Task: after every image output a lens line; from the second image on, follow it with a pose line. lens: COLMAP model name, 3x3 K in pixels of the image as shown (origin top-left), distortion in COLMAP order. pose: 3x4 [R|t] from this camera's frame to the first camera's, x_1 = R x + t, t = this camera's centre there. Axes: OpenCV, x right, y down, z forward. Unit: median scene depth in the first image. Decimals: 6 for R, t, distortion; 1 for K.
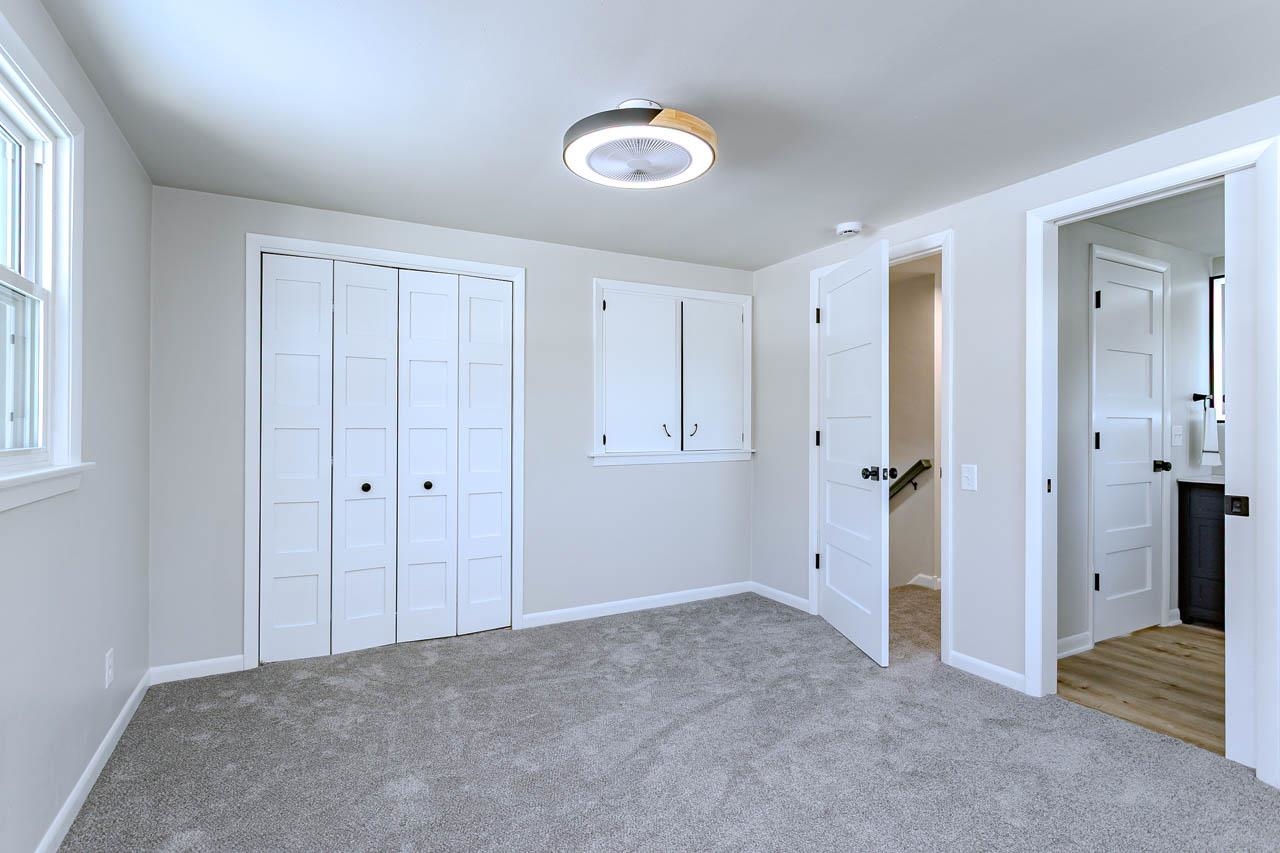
lens RADIAL K [[619.9, 0, 625.1], [0, 619.9, 421.2], [0, 0, 1]] dist [0.001717, 0.001247]
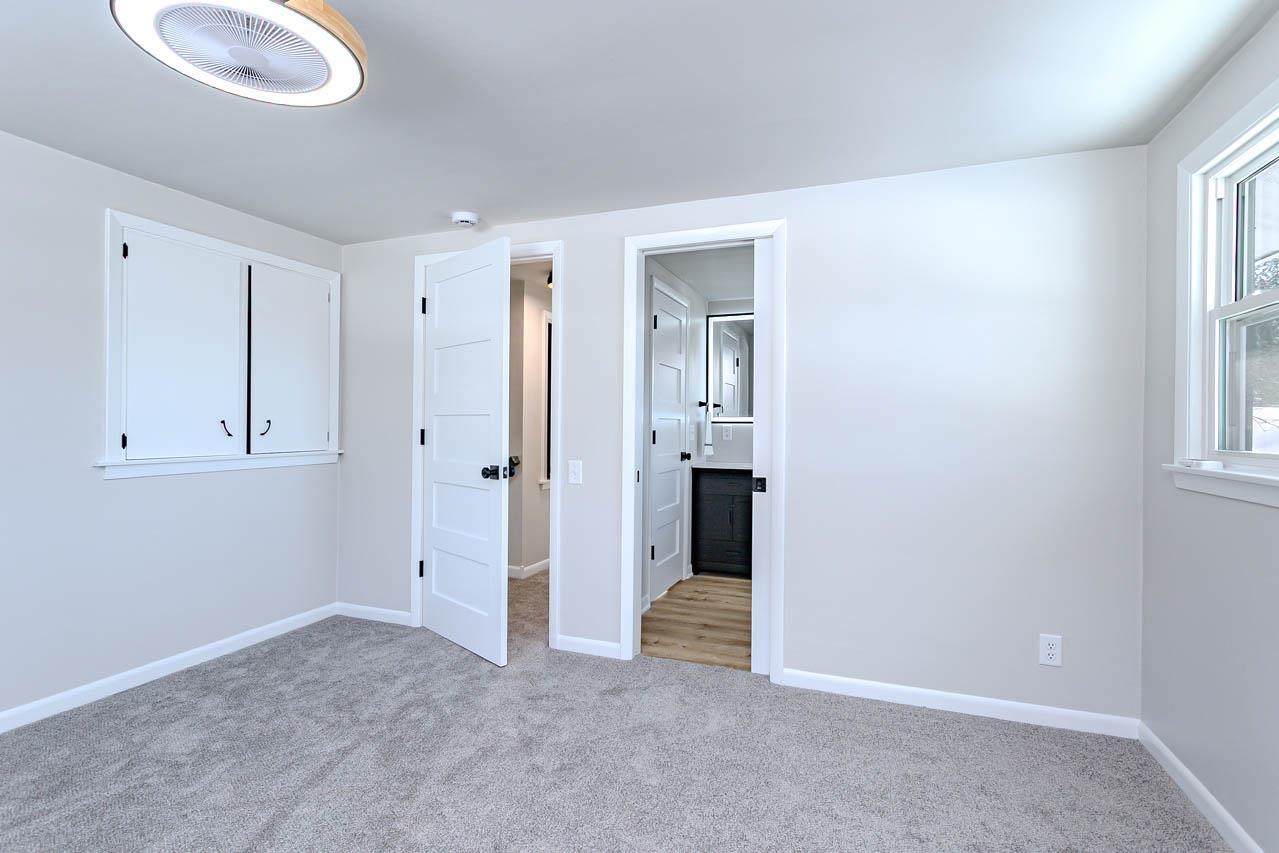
lens RADIAL K [[619.4, 0, 642.0], [0, 619.4, 422.7], [0, 0, 1]] dist [0.001717, 0.001247]
pose [[0.753483, 0.007501, 0.657425, -0.067563], [-0.011579, 0.999931, 0.001863, 0.000761], [-0.657366, -0.009016, 0.753518, 0.102634]]
